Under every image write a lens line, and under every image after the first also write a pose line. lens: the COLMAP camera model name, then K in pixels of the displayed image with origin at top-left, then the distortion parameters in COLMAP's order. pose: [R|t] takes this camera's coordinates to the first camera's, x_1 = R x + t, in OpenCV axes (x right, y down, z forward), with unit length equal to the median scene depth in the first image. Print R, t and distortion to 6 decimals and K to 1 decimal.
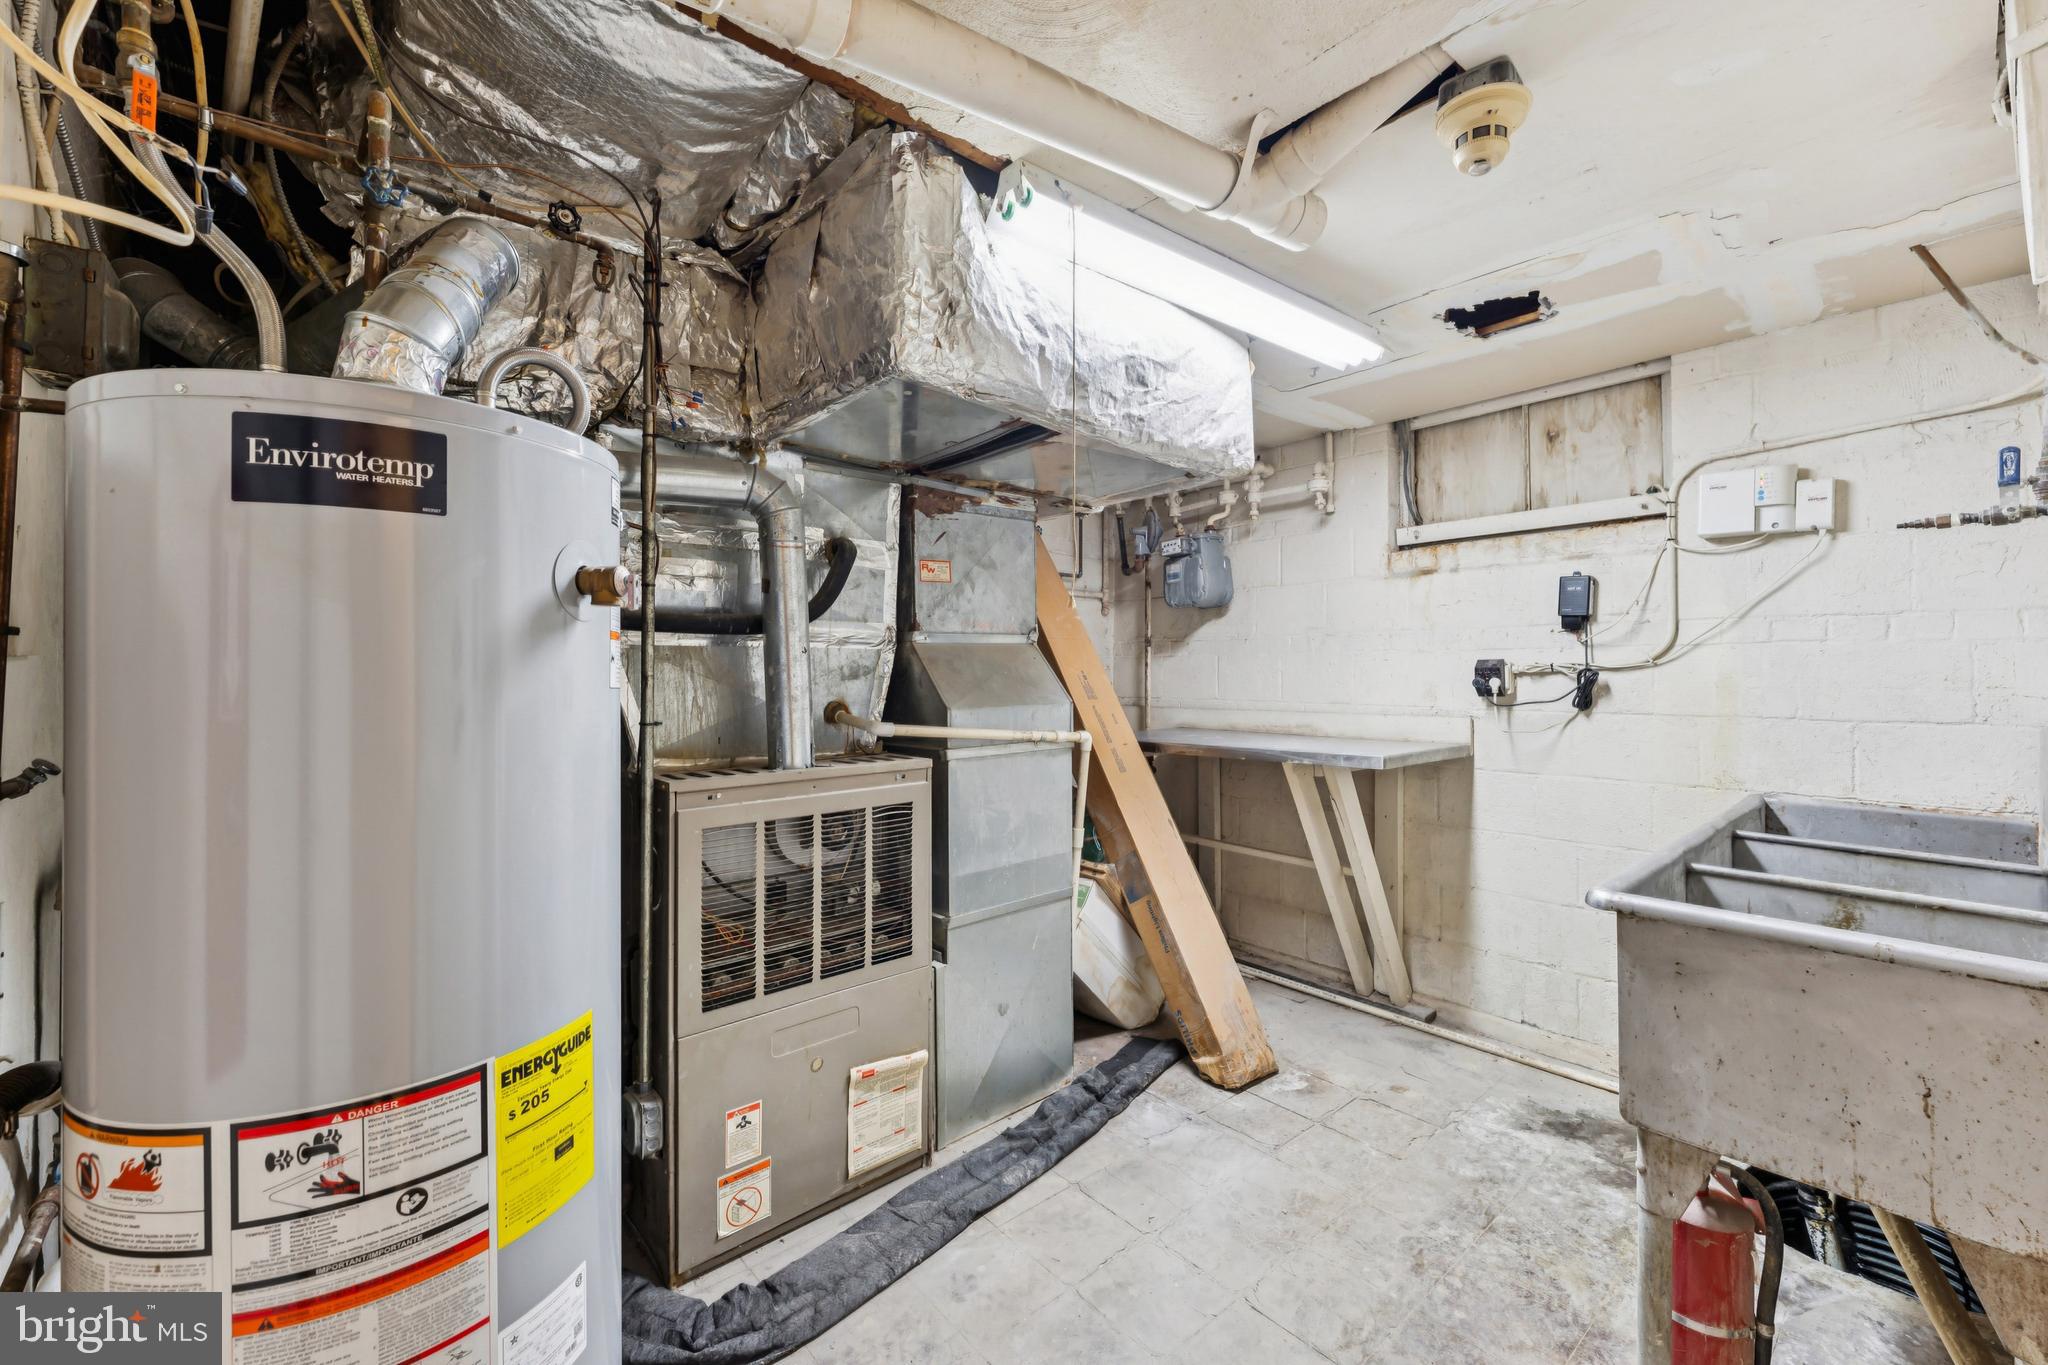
lens RADIAL K [[830.9, 0, 1013.2], [0, 830.9, 666.1], [0, 0, 1]] dist [-0.002845, 0.000616]
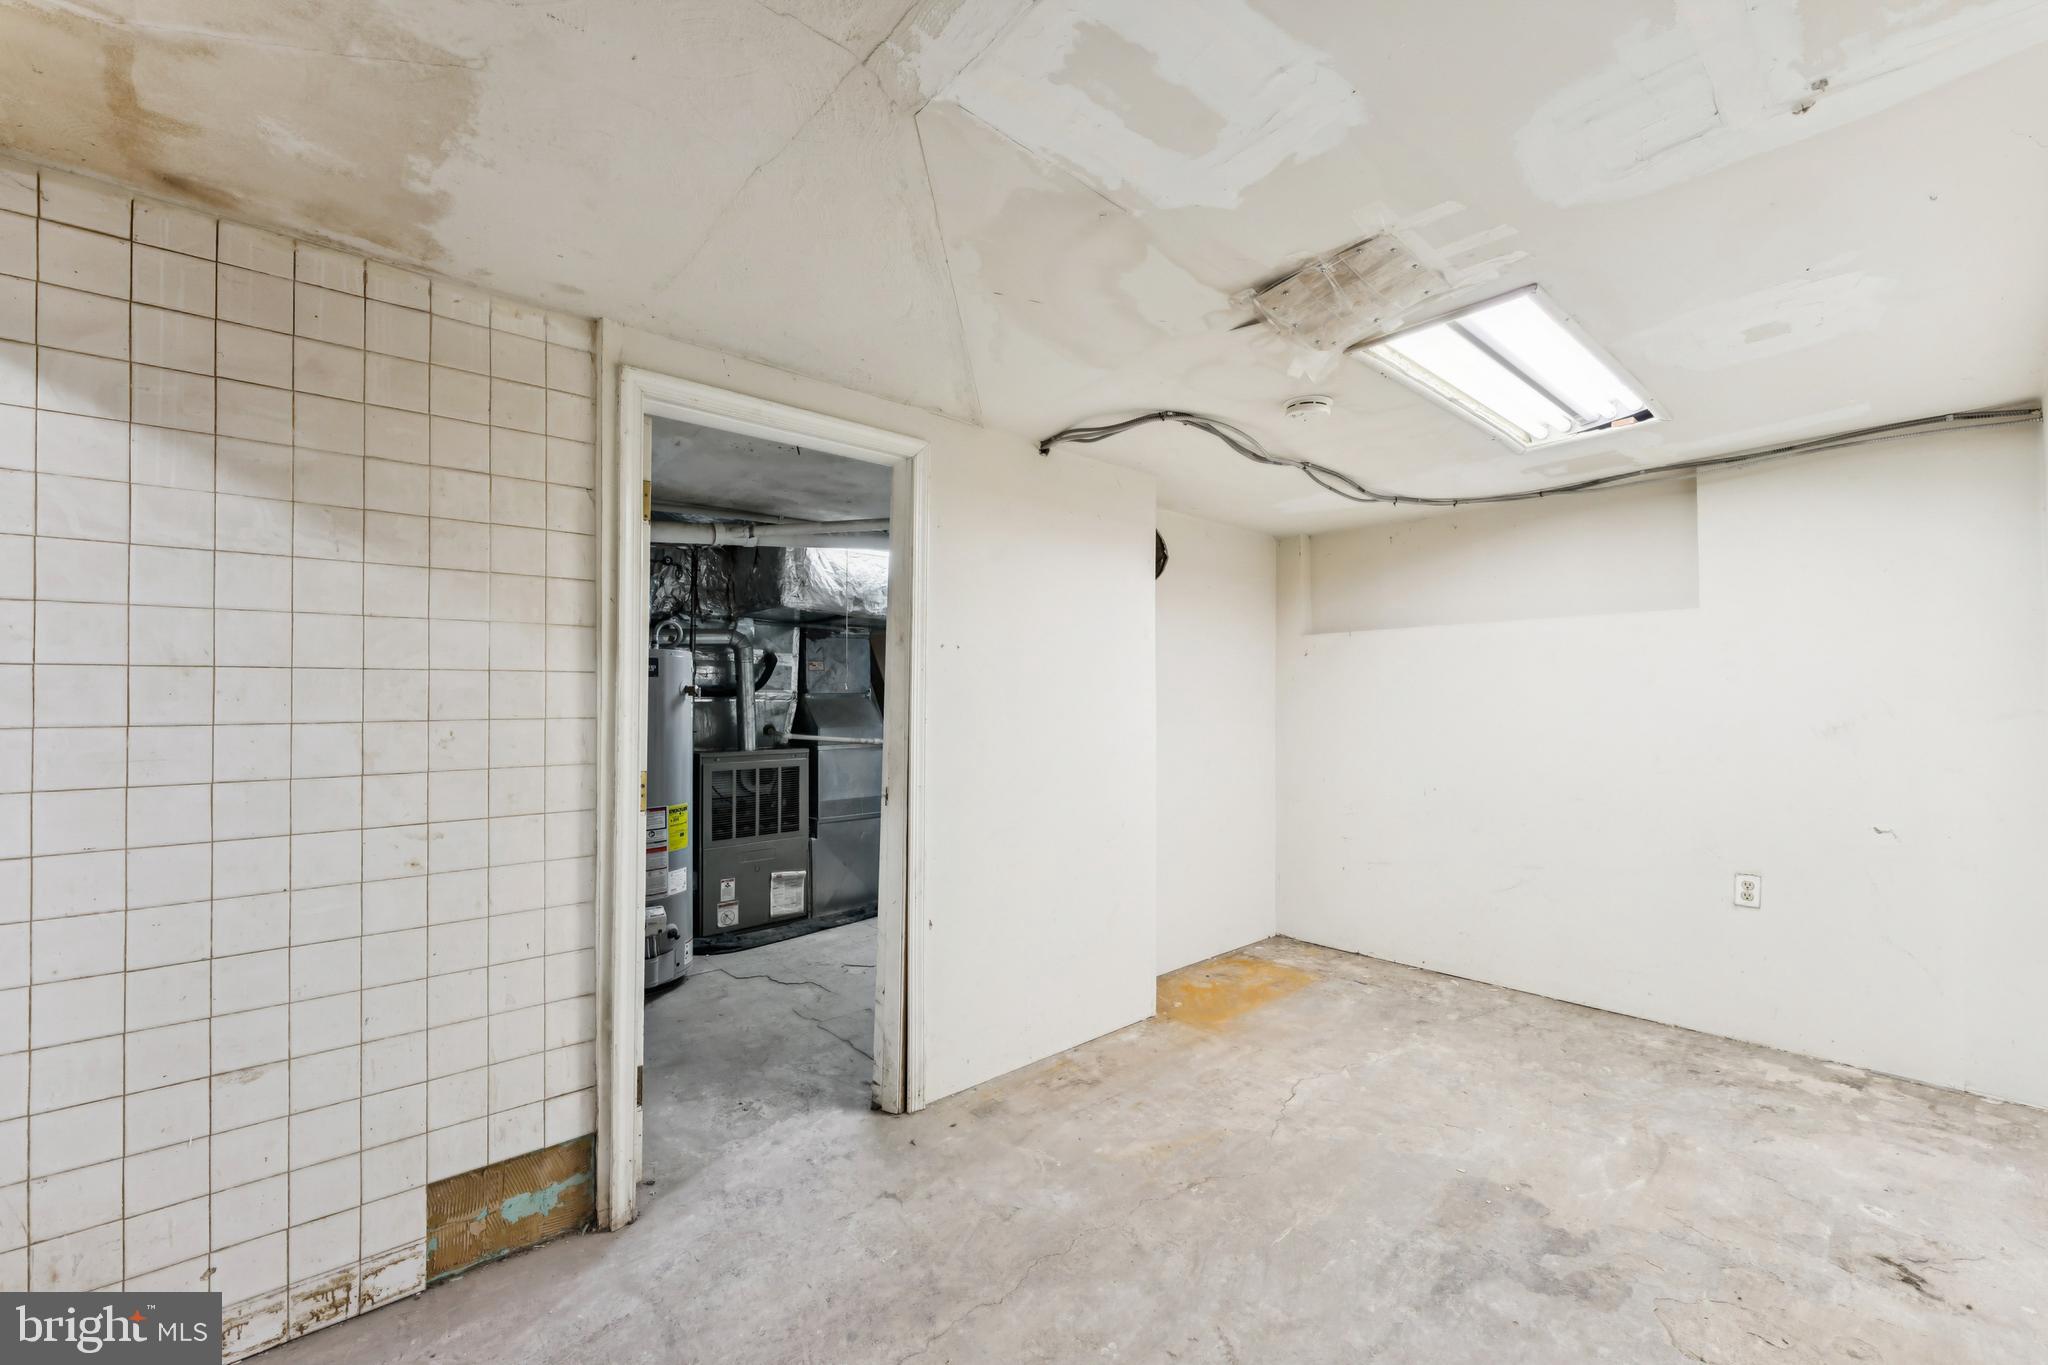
lens RADIAL K [[830.9, 0, 1034.9], [0, 830.9, 695.0], [0, 0, 1]] dist [-0.002845, 0.000616]
pose [[0.999026, 0.000133, 0.044124, 0.451206], [0.000283, 0.999956, -0.009411, -0.018886], [-0.044124, 0.009414, 0.998982, -1.421933]]
